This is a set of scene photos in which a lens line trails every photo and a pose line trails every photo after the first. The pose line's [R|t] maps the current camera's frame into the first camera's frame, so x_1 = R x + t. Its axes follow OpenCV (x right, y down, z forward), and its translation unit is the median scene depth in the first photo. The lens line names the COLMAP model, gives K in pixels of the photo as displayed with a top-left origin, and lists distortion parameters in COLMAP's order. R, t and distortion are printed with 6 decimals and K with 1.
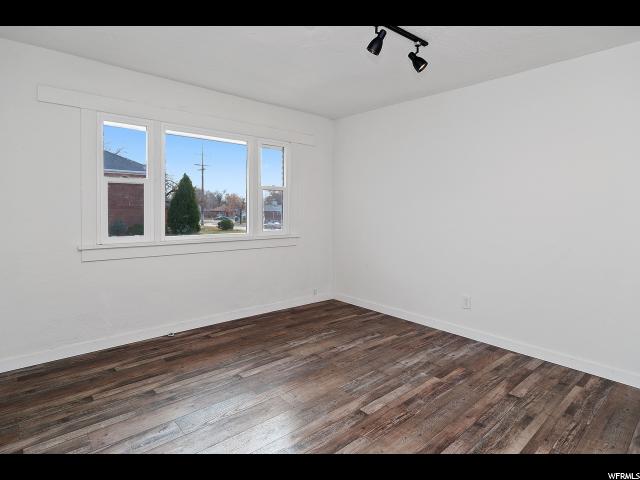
lens RADIAL K [[342.6, 0, 319.0], [0, 342.6, 240.5], [0, 0, 1]] dist [-0.002205, -0.000318]
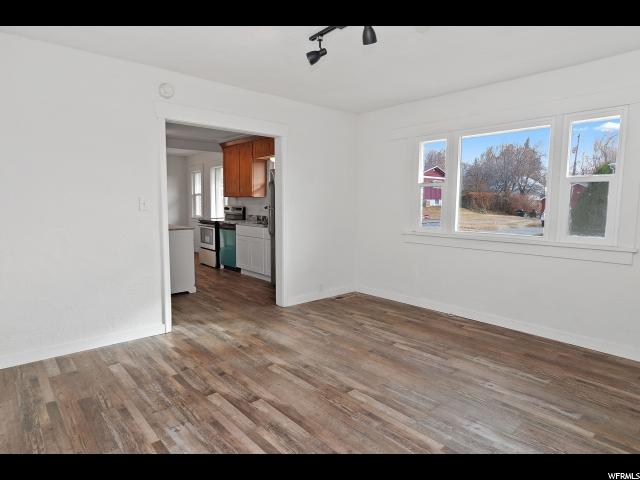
lens RADIAL K [[342.6, 0, 319.0], [0, 342.6, 241.7], [0, 0, 1]] dist [-0.002205, -0.000318]
pose [[0.043429, 0.103590, -0.993671, 0.813153], [-0.099227, 0.990139, 0.098885, -0.051604], [0.994117, 0.094304, 0.053280, 0.551118]]
